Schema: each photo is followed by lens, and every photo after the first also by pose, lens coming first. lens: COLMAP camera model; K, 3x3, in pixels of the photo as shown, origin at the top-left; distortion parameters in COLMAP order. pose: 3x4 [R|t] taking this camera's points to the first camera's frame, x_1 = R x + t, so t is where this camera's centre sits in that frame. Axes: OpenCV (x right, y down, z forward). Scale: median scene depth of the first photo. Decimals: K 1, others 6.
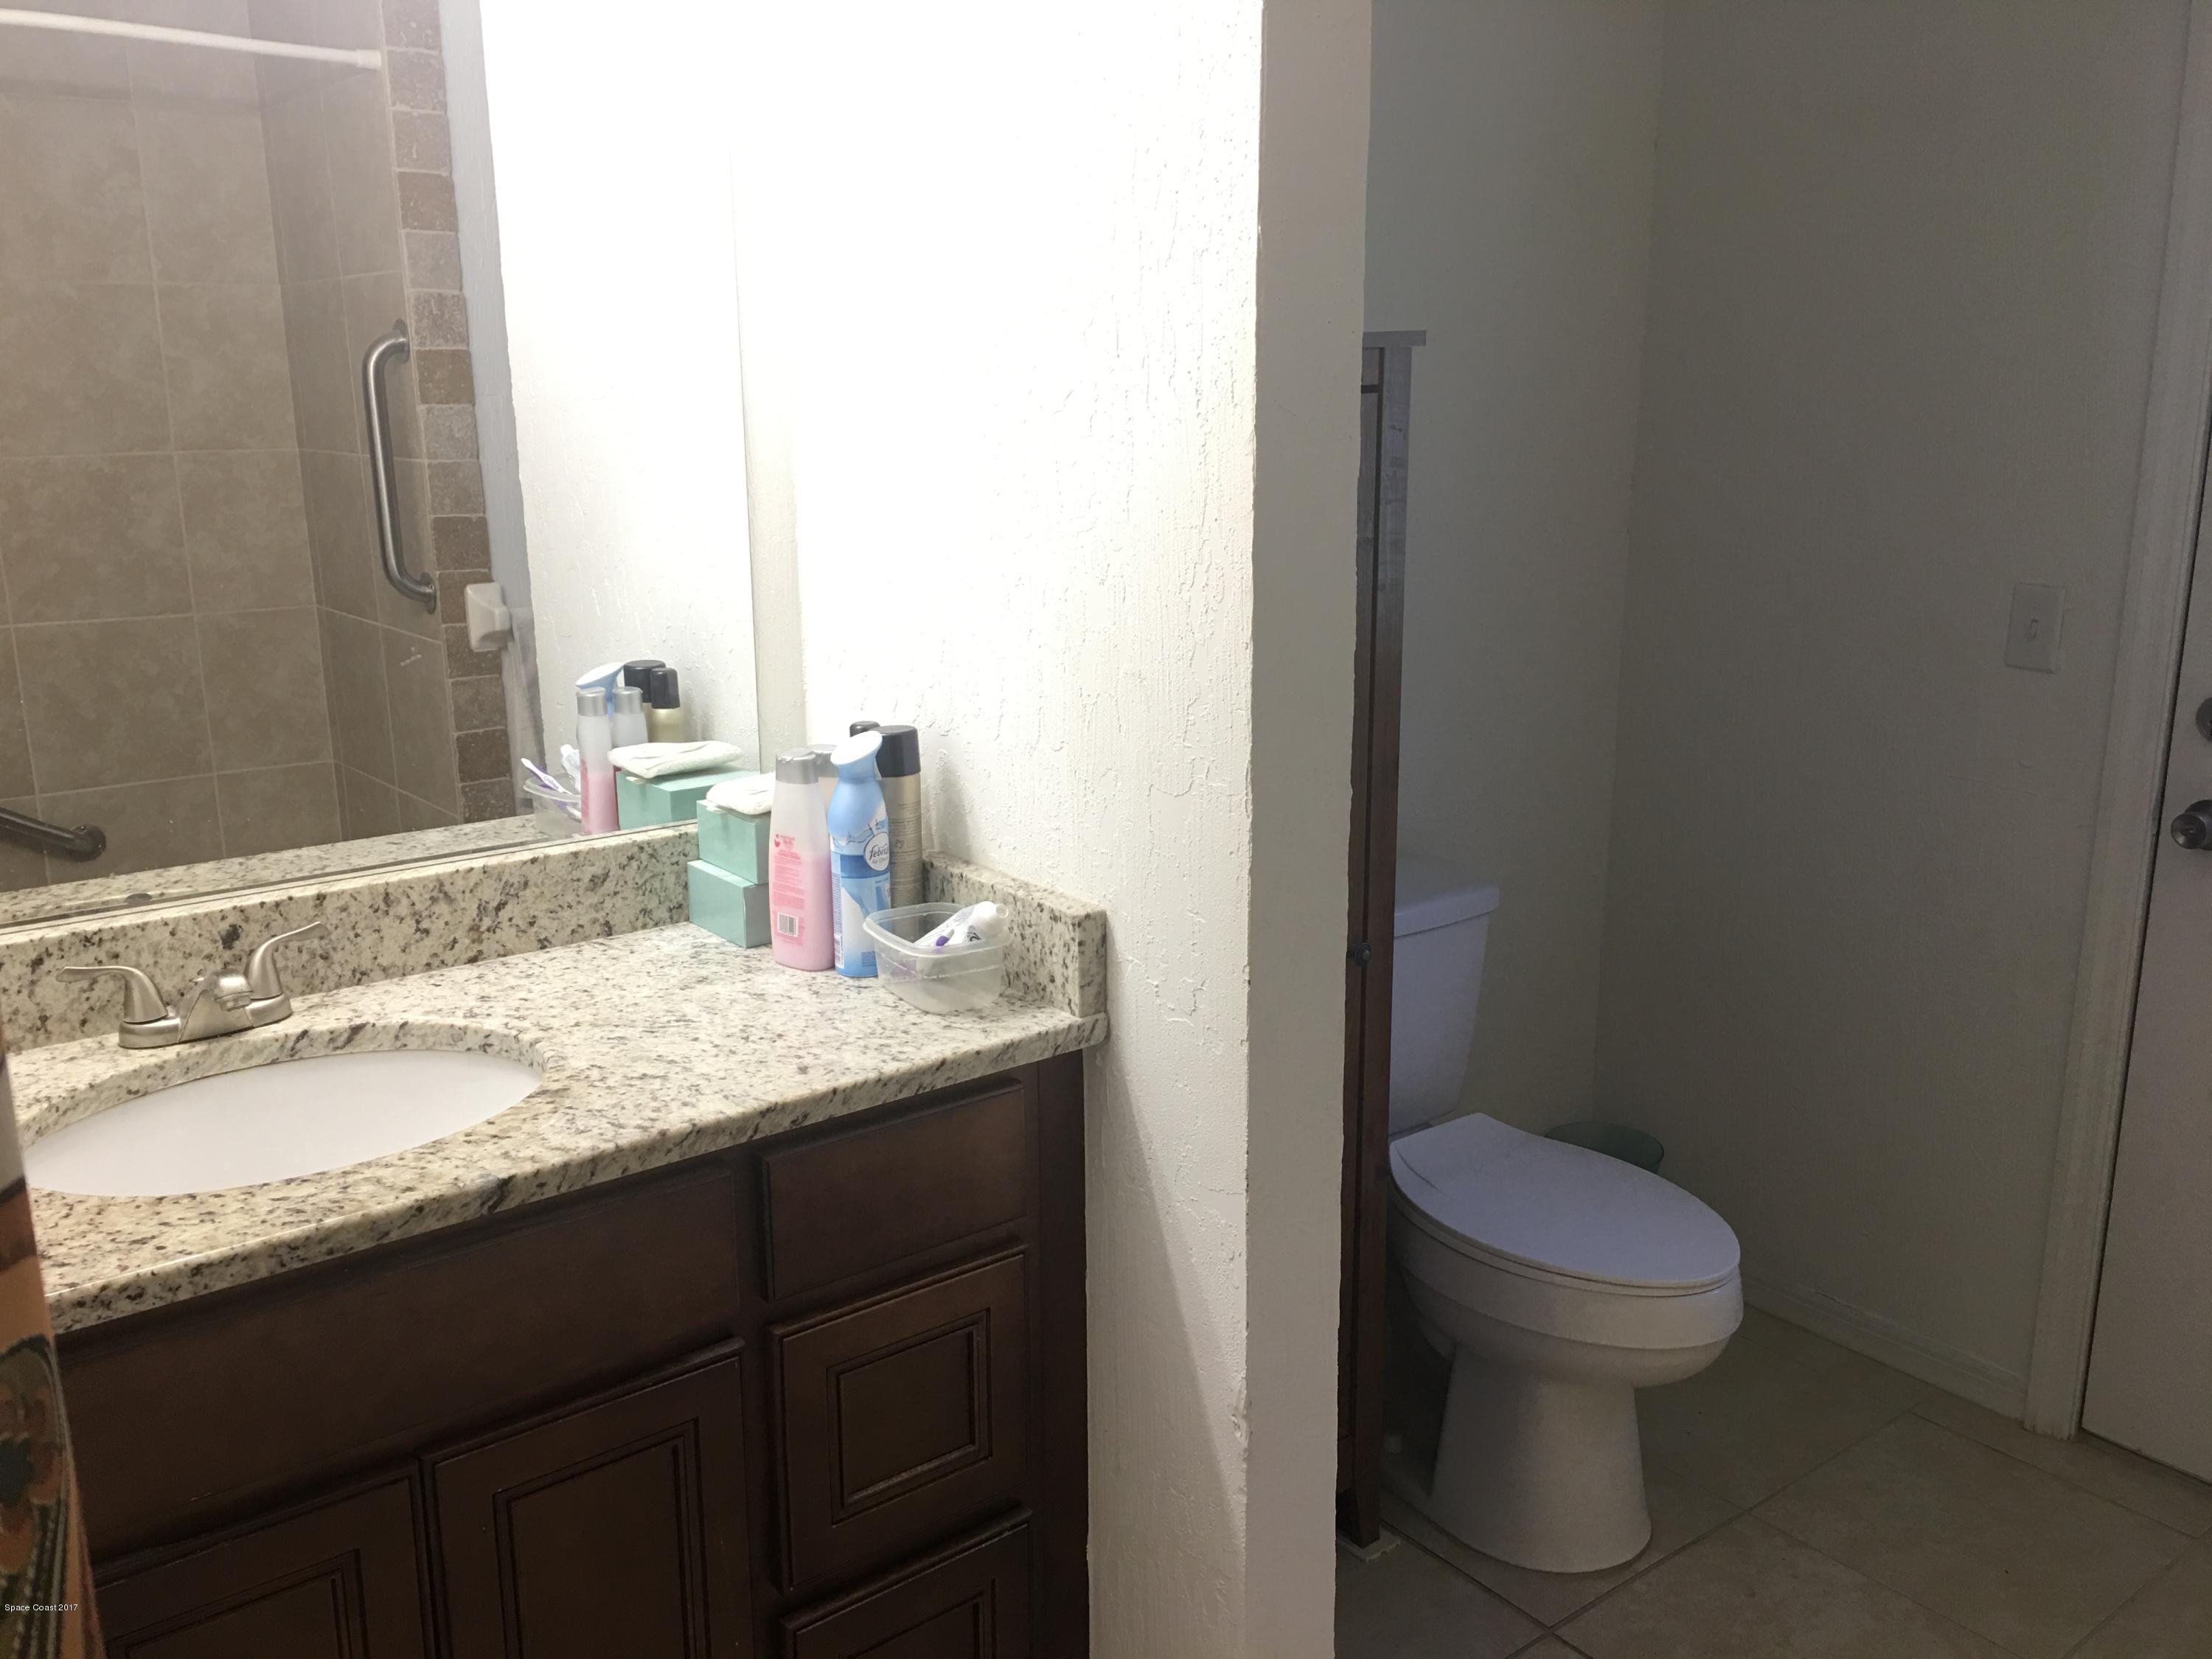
lens RADIAL K [[1894.3, 0, 1114.4], [0, 1894.3, 816.9], [0, 0, 1]] dist [0.084555, -0.125776]
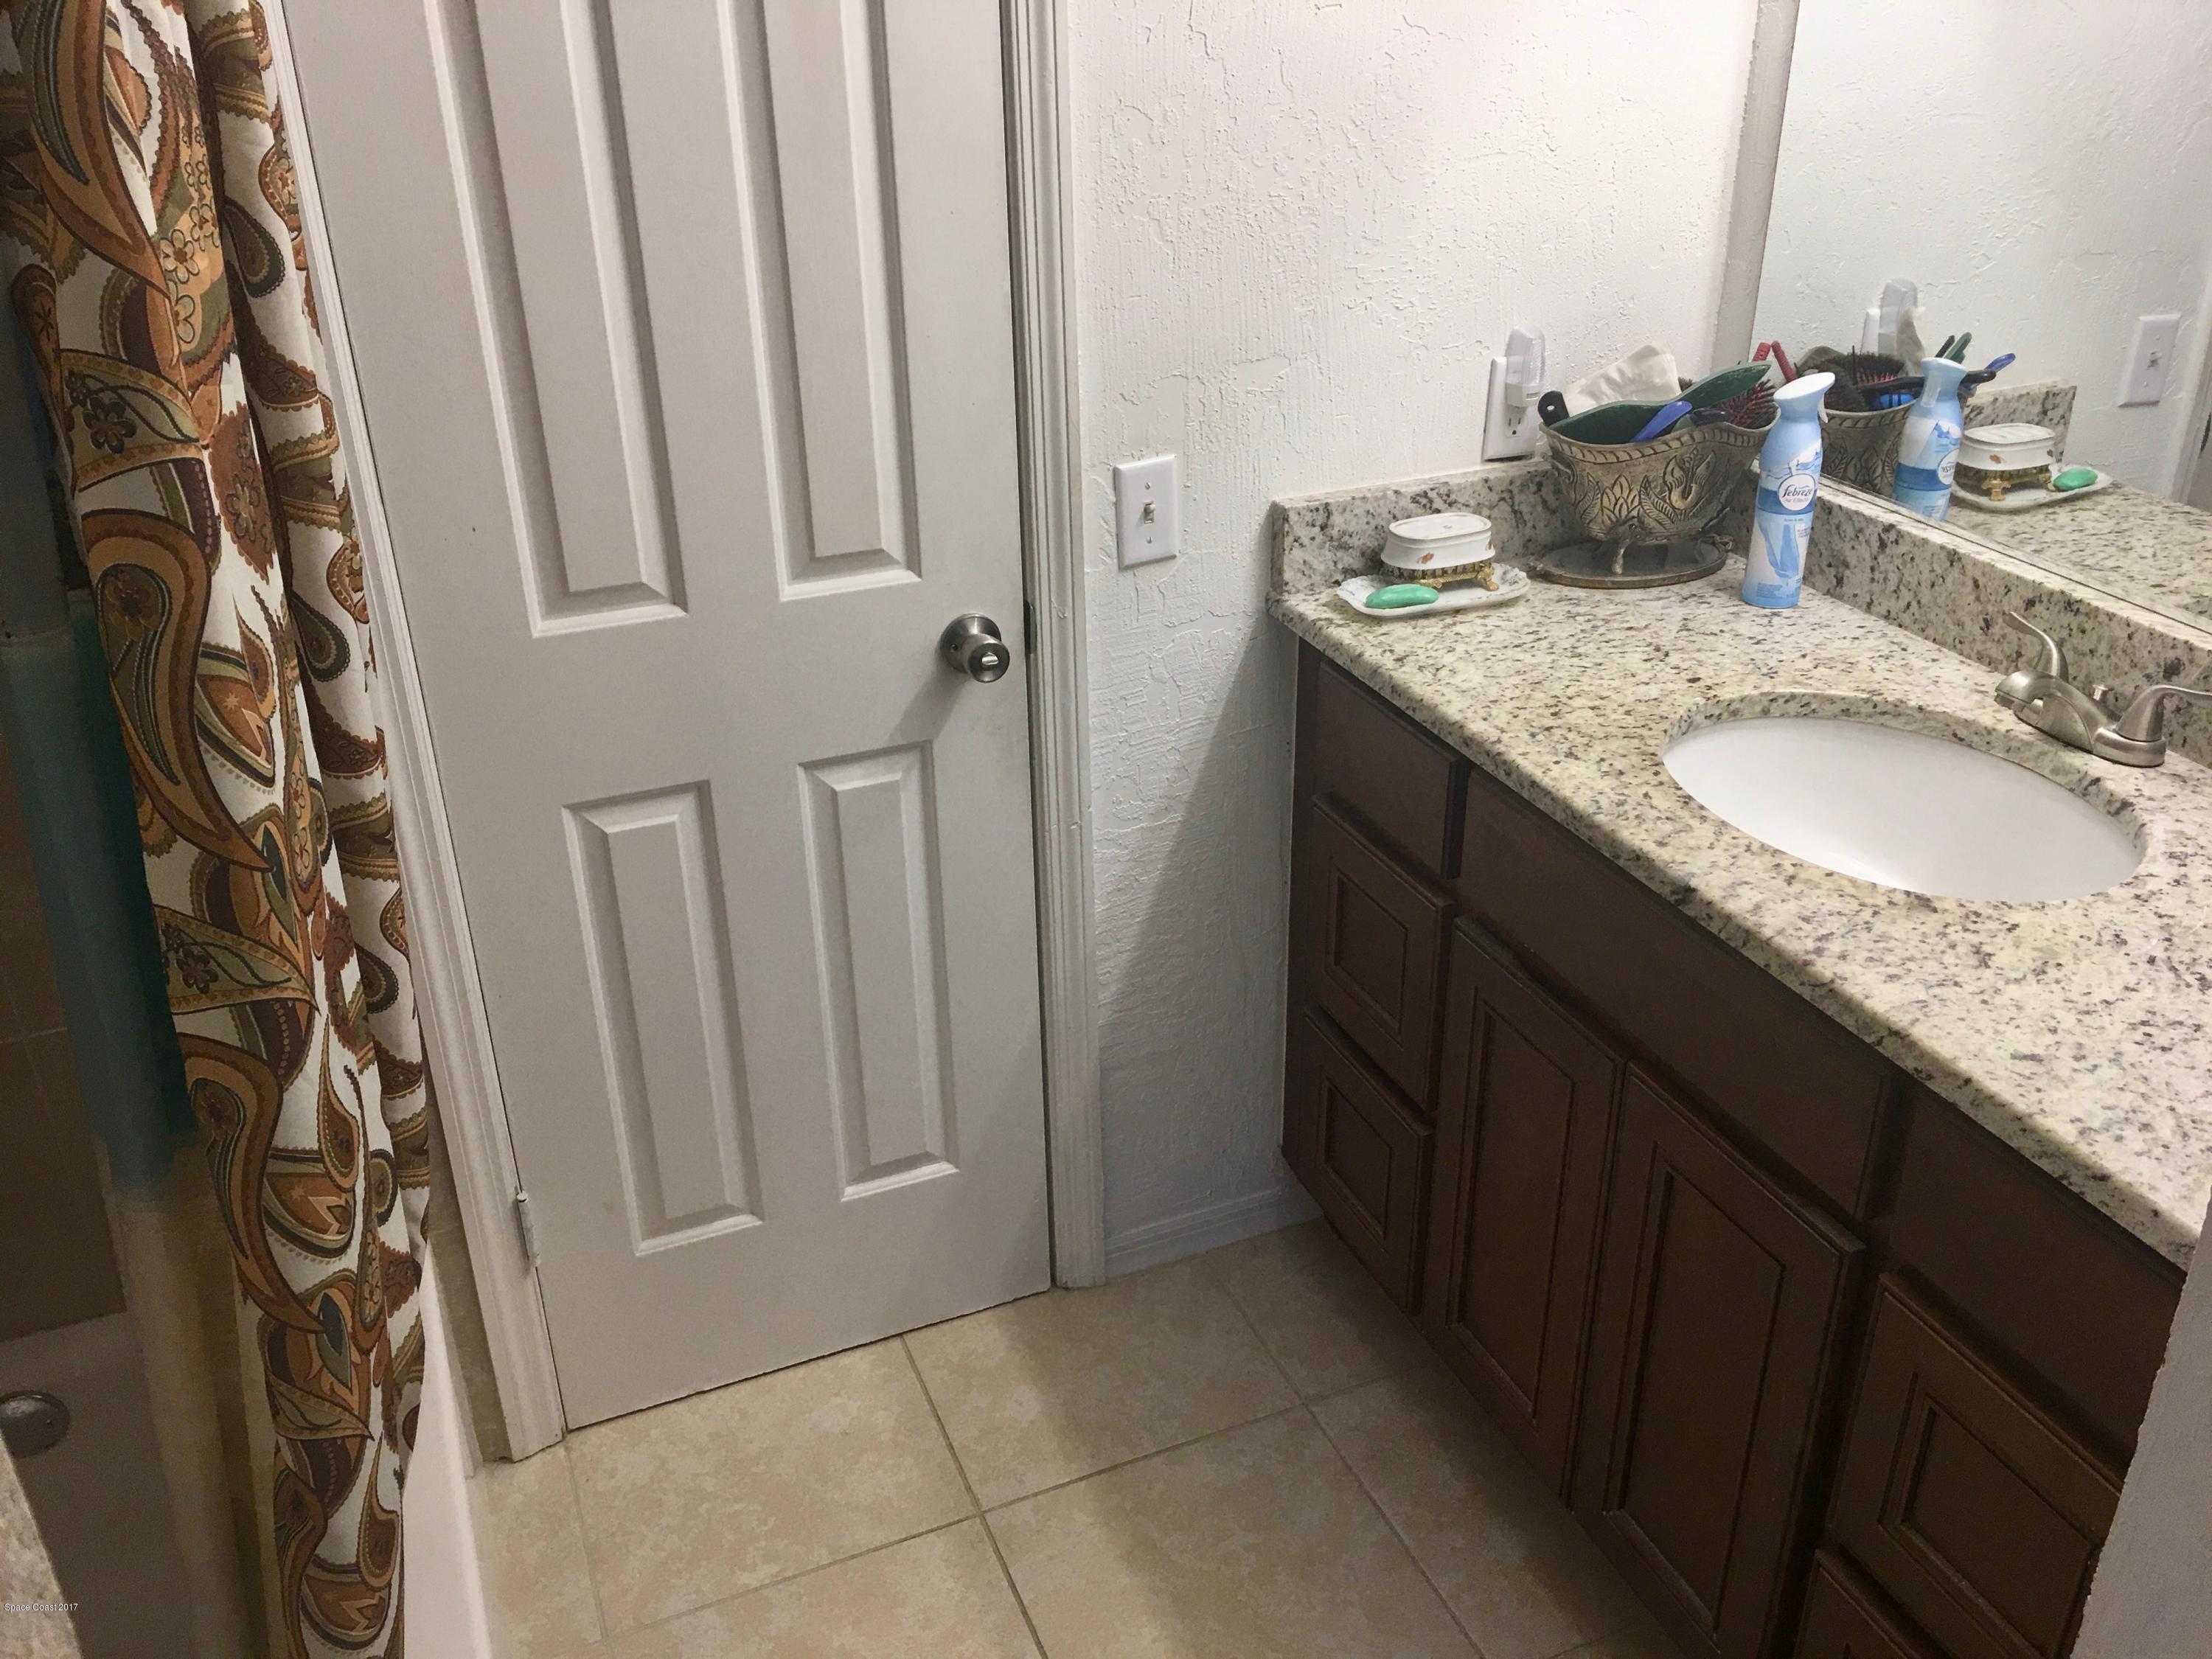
lens RADIAL K [[1894.3, 0, 1114.4], [0, 1894.3, 816.9], [0, 0, 1]] dist [0.084555, -0.125776]
pose [[-0.278023, 0.441088, -0.853314, 0.559336], [-0.205965, 0.840302, 0.501468, -0.262034], [0.938233, 0.315172, -0.142775, 0.736188]]
